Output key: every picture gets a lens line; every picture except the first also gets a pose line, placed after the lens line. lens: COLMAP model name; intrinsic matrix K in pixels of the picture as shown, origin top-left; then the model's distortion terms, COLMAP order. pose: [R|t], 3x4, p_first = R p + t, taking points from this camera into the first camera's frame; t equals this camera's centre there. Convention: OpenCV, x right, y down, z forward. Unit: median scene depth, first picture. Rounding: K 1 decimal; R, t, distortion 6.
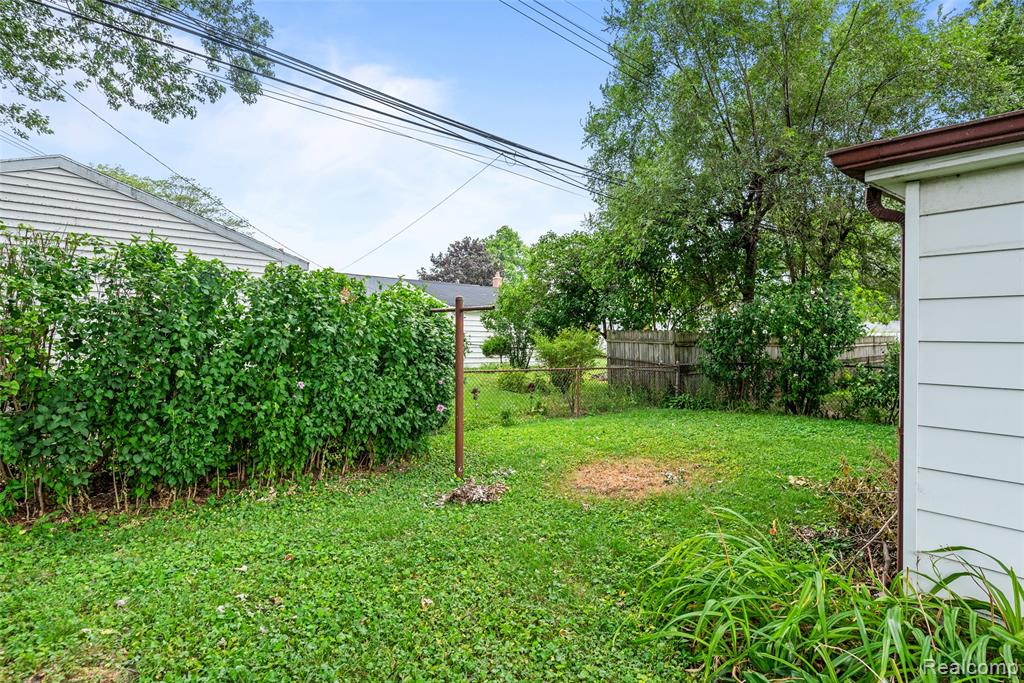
lens RADIAL K [[562.0, 0, 512.1], [0, 562.0, 342.1], [0, 0, 1]] dist [-0.001772, -0.000913]
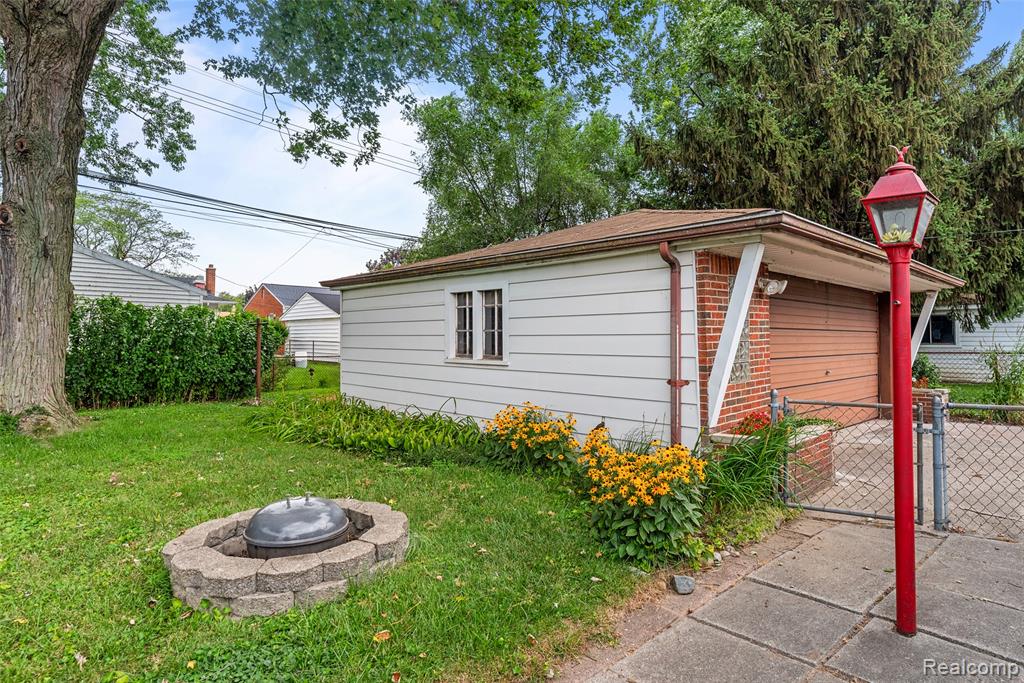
lens RADIAL K [[562.0, 0, 518.0], [0, 562.0, 315.9], [0, 0, 1]] dist [-0.001772, -0.000913]
pose [[0.996276, -0.008312, 0.085820, 0.786073], [0.012342, 0.998841, -0.046531, 0.026223], [-0.085333, 0.047417, 0.995224, -1.363081]]
